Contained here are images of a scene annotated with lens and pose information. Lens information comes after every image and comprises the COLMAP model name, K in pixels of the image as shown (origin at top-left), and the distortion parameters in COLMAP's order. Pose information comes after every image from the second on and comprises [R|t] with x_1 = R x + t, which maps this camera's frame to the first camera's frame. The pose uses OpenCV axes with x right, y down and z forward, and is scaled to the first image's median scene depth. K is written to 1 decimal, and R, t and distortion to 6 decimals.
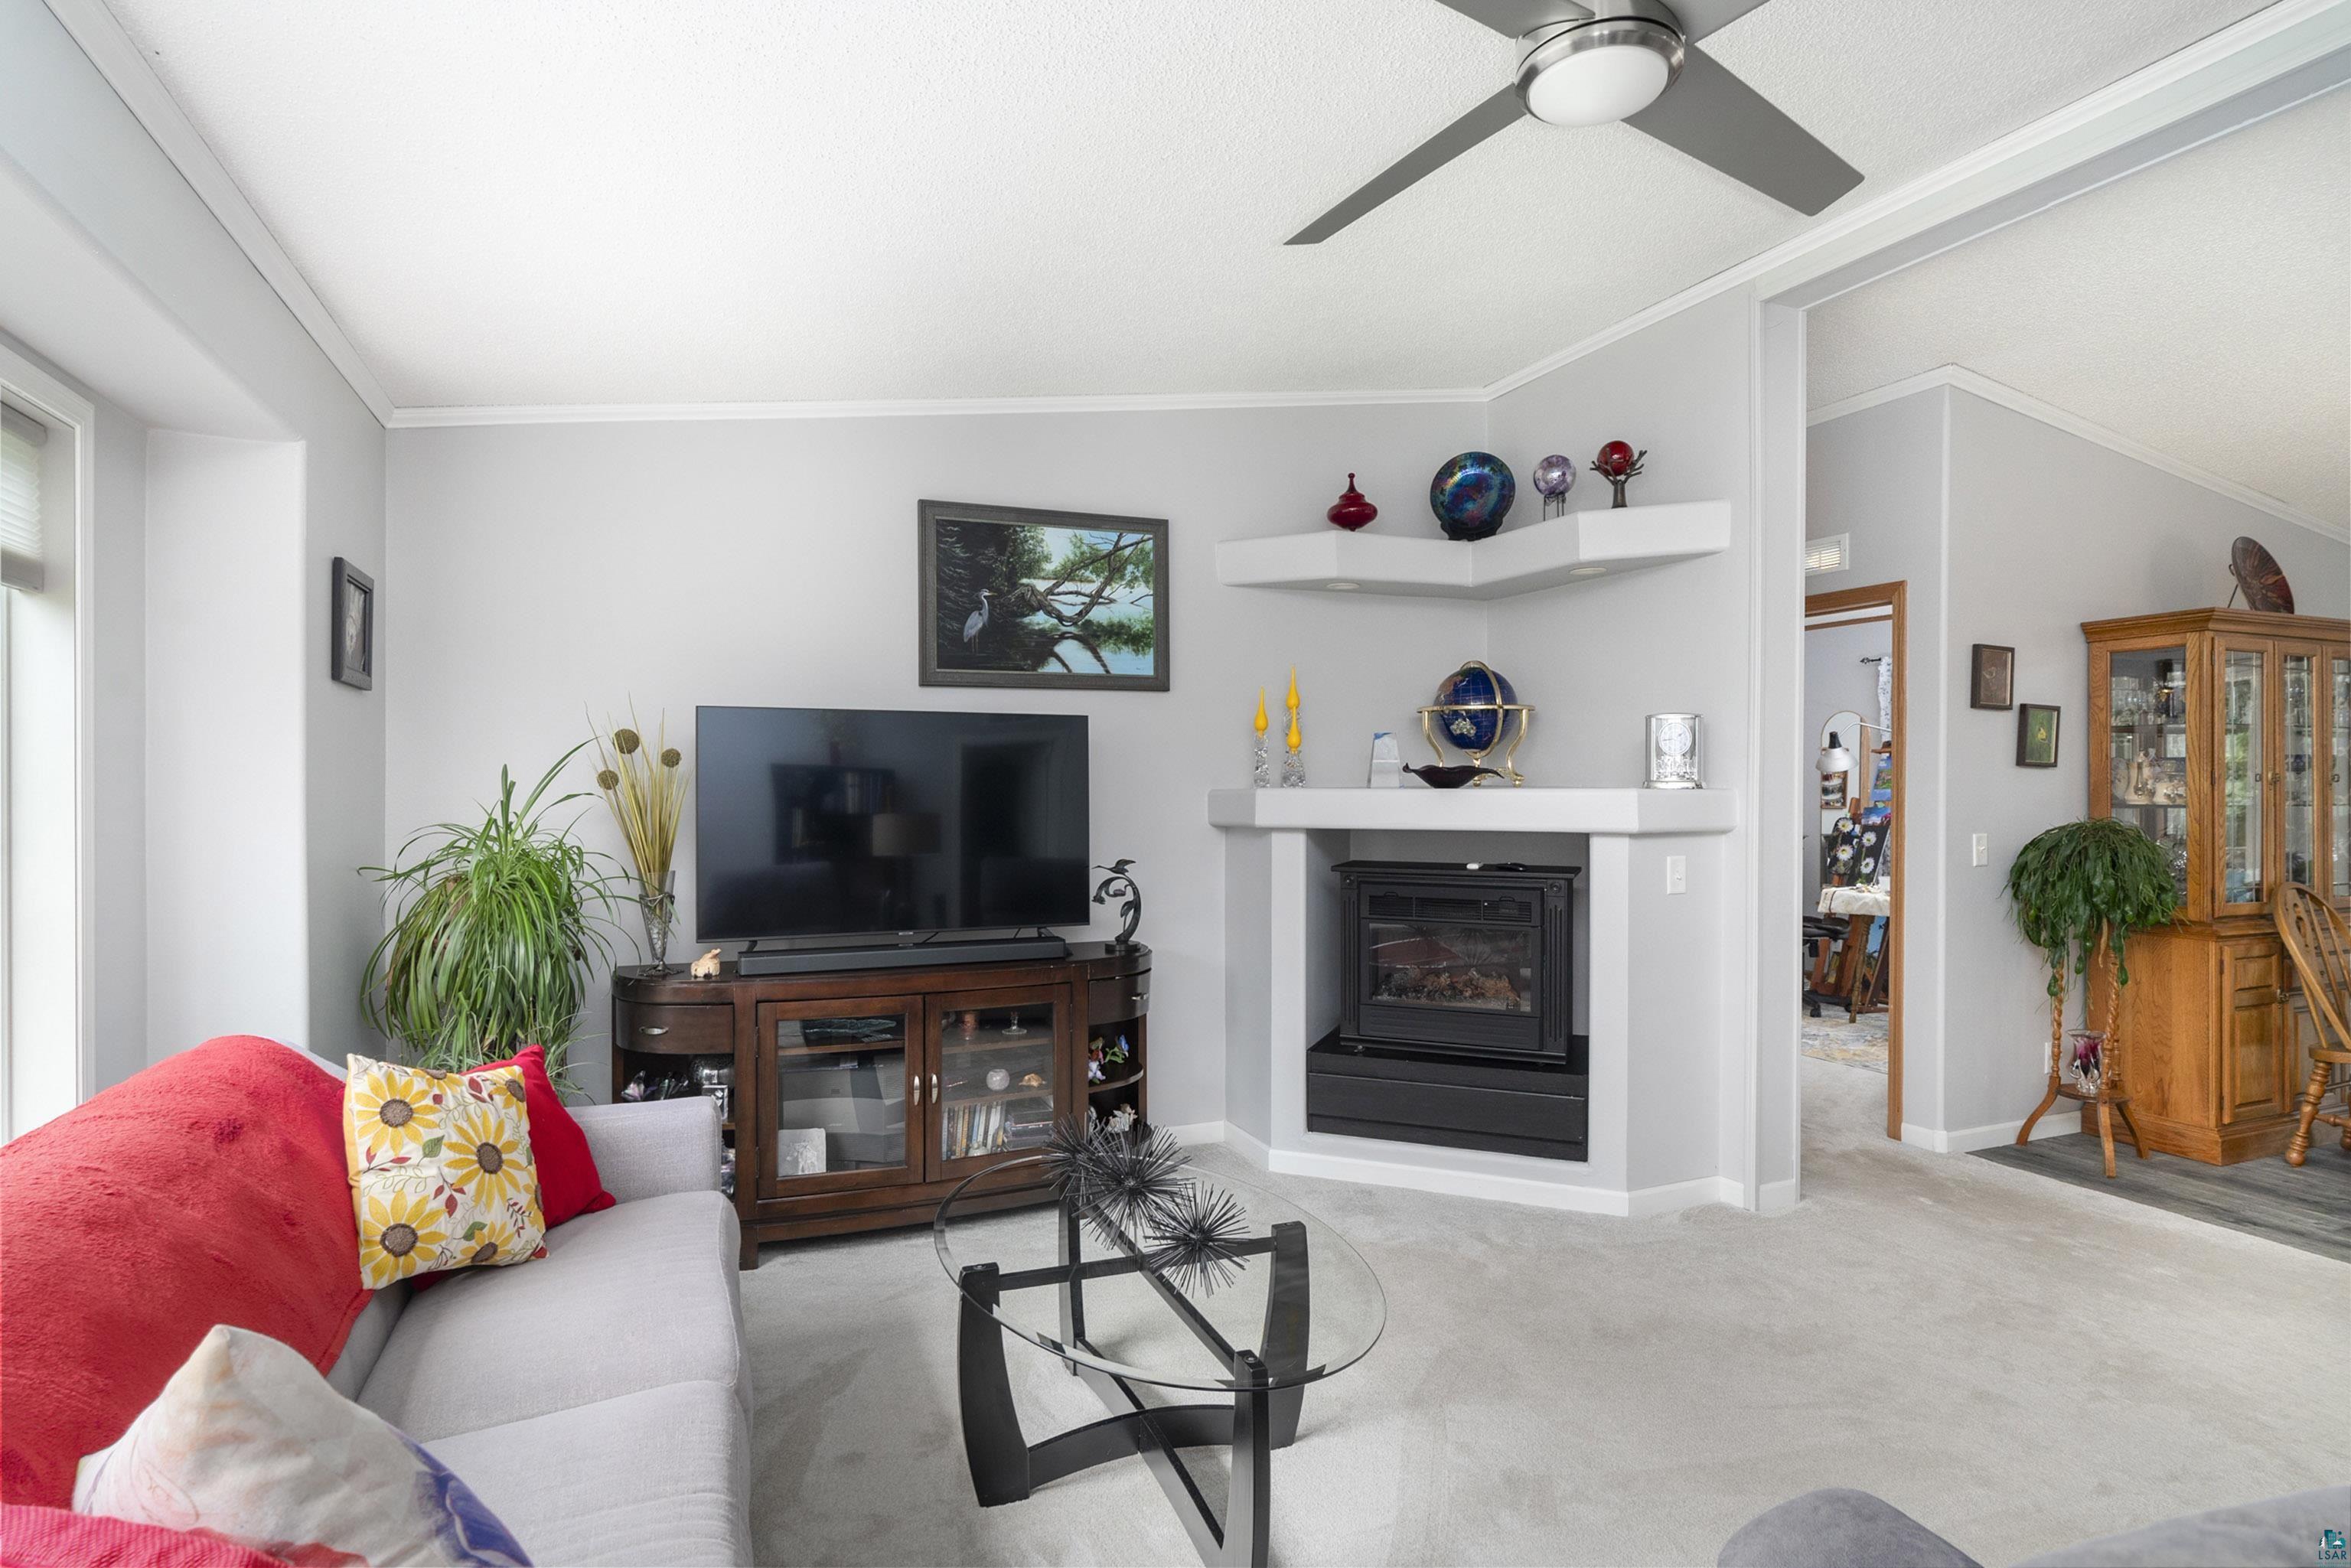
lens RADIAL K [[1248.2, 0, 1175.5], [0, 1248.2, 784.0], [0, 0, 1]] dist [-0.002515, 0.000081]
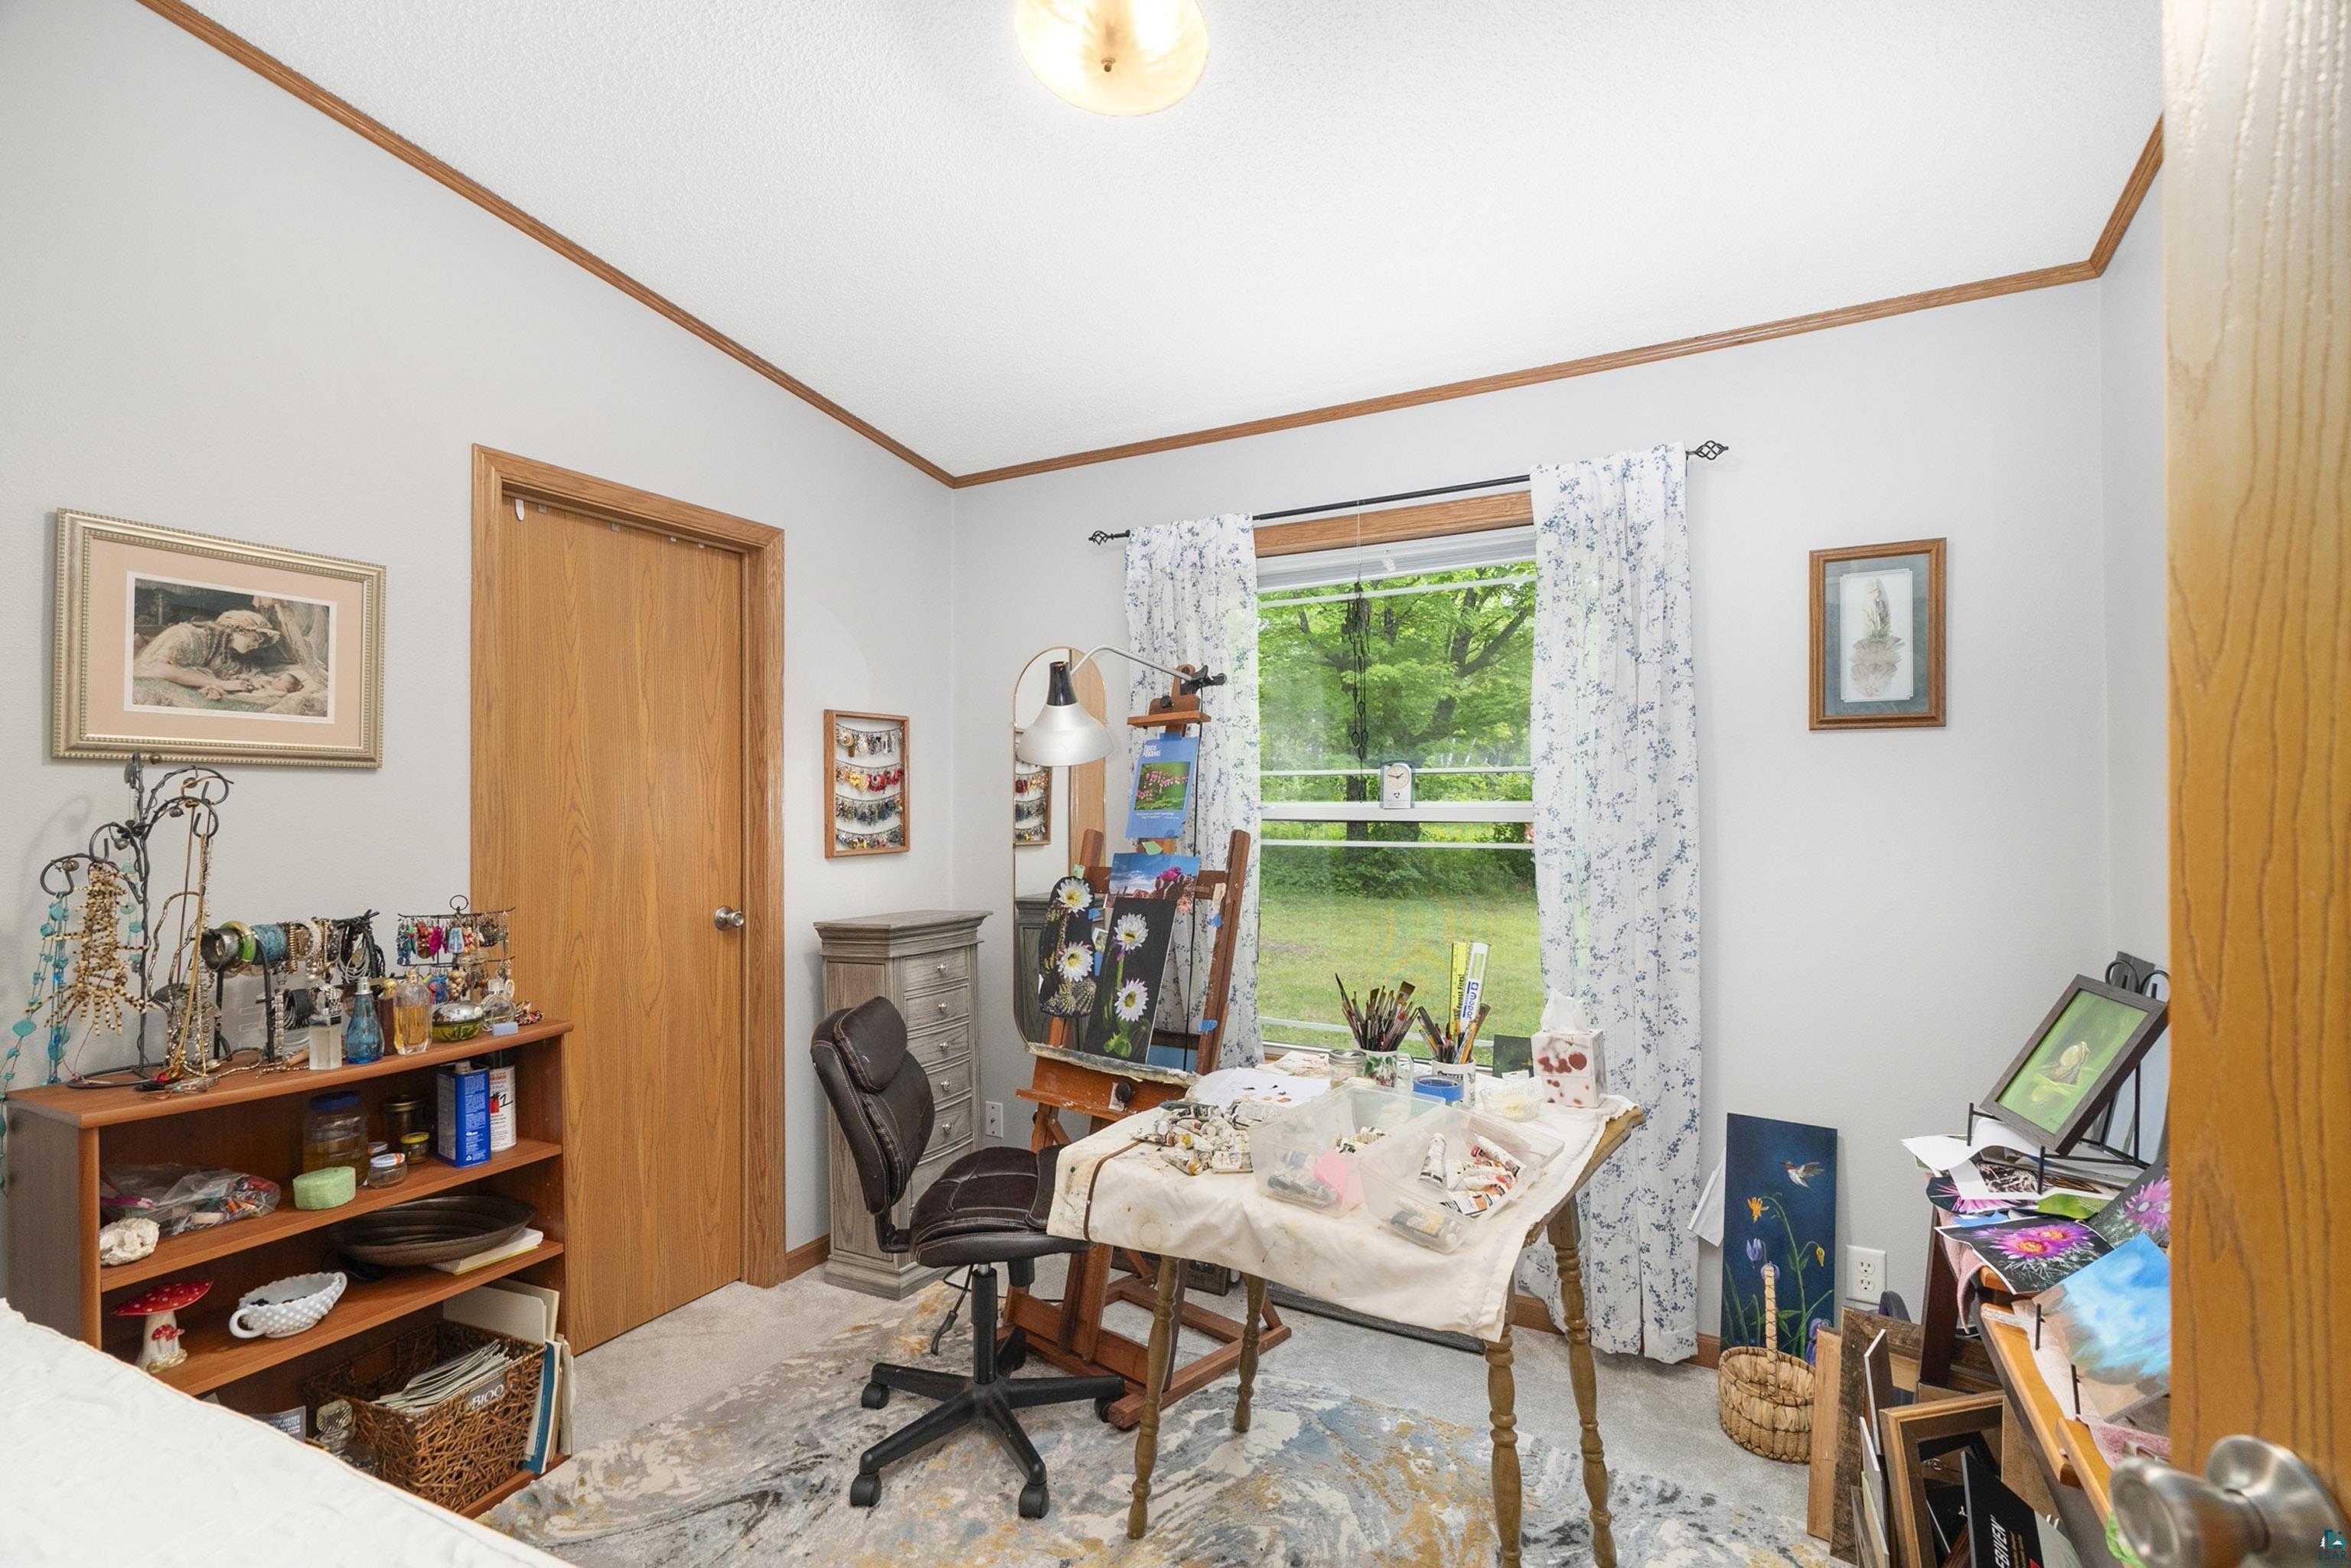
lens RADIAL K [[1063.3, 0, 1175.5], [0, 1063.3, 784.0], [0, 0, 1]] dist [-0.000320, 0.000477]
pose [[0.787803, 0.000442, 0.615927, 0.294312], [0.008109, 0.999906, -0.011089, -0.000735], [-0.615874, 0.013730, 0.787725, 0.598237]]
